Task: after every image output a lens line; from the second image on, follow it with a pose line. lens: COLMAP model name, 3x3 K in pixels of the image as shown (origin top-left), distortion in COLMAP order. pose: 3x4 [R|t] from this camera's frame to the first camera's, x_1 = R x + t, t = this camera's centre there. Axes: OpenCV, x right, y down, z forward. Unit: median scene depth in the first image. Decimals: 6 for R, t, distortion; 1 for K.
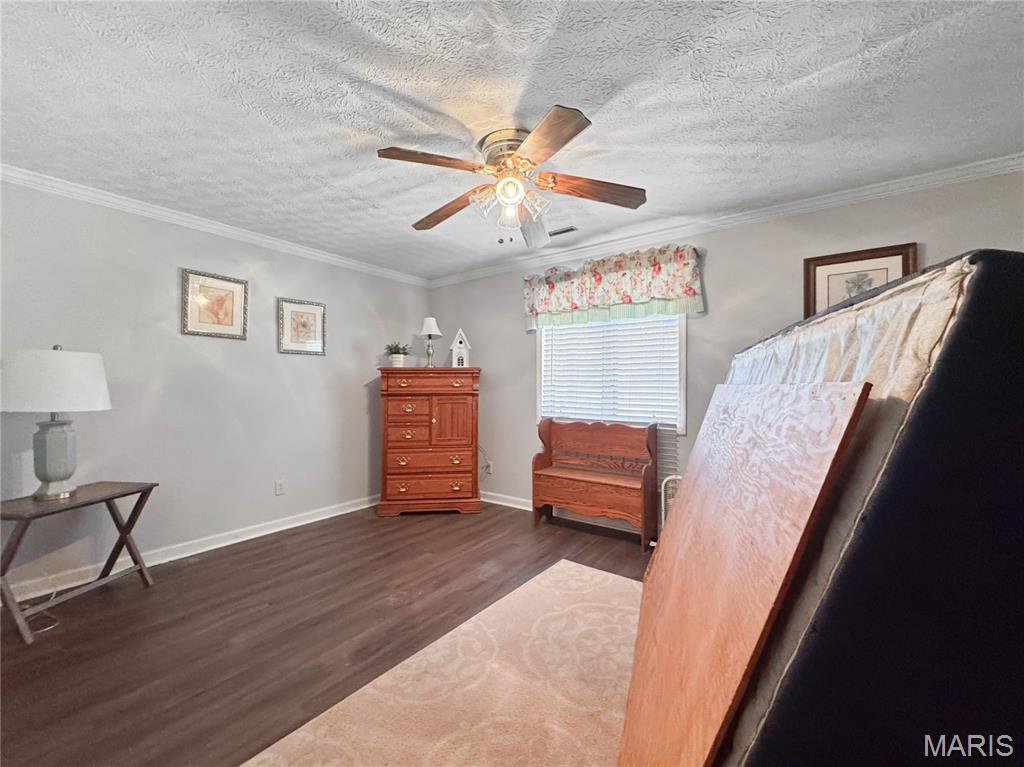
lens RADIAL K [[445.4, 0, 506.1], [0, 445.4, 388.8], [0, 0, 1]] dist [-0.000845, 0.001576]
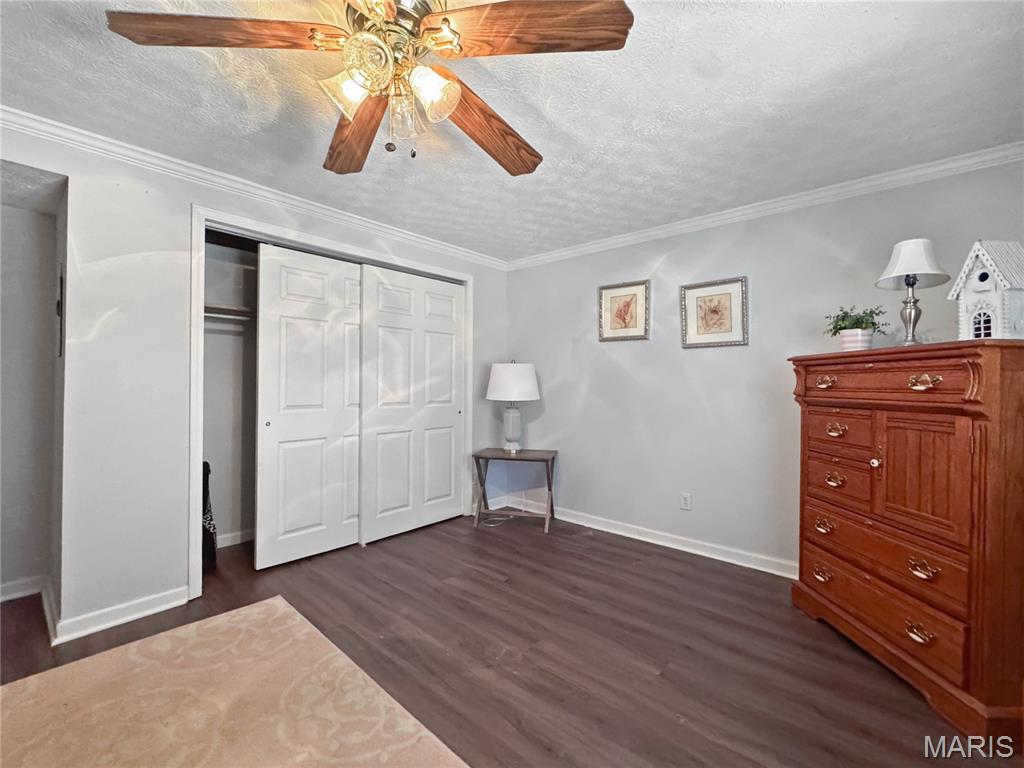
lens RADIAL K [[408.2, 0, 506.8], [0, 408.2, 378.9], [0, 0, 1]] dist [0.000902, -0.000277]
pose [[-0.081721, -0.009138, -0.996613, 0.333378], [-0.012705, 0.999886, -0.008126, -0.009028], [0.996574, 0.011998, -0.081828, 0.725550]]
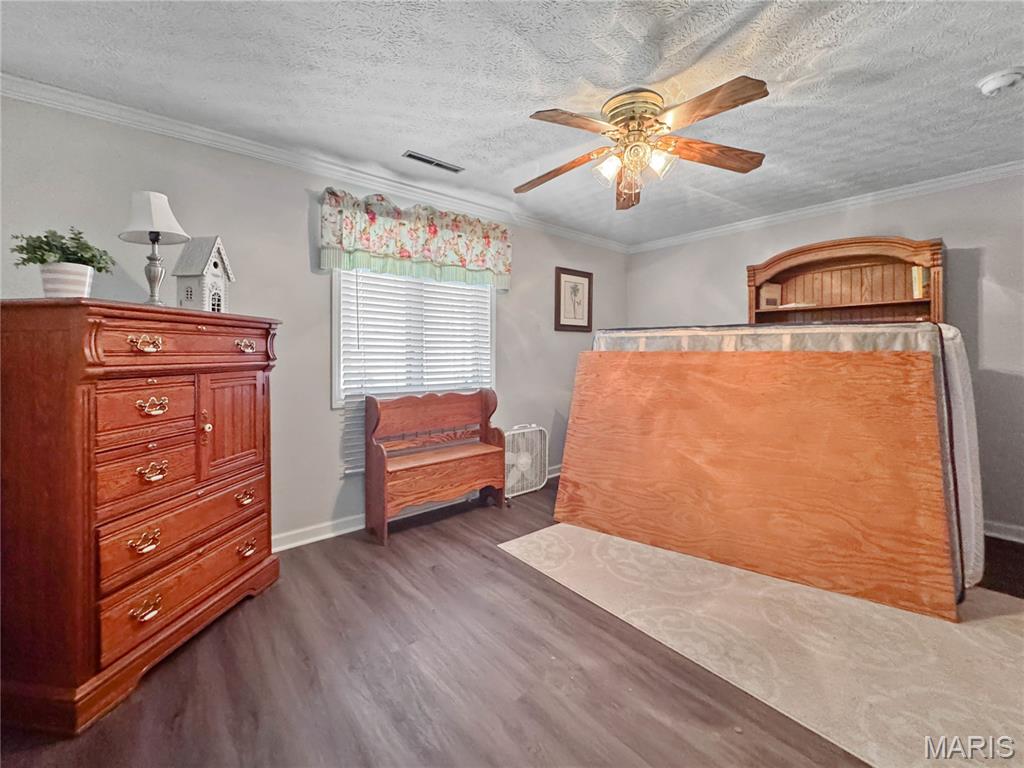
lens RADIAL K [[445.4, 0, 523.2], [0, 445.4, 353.4], [0, 0, 1]] dist [-0.000845, 0.001576]
pose [[0.166439, -0.001251, 0.986051, -0.630054], [0.005422, 0.999985, 0.000353, -0.003182], [-0.986037, 0.005287, 0.166444, 0.673877]]
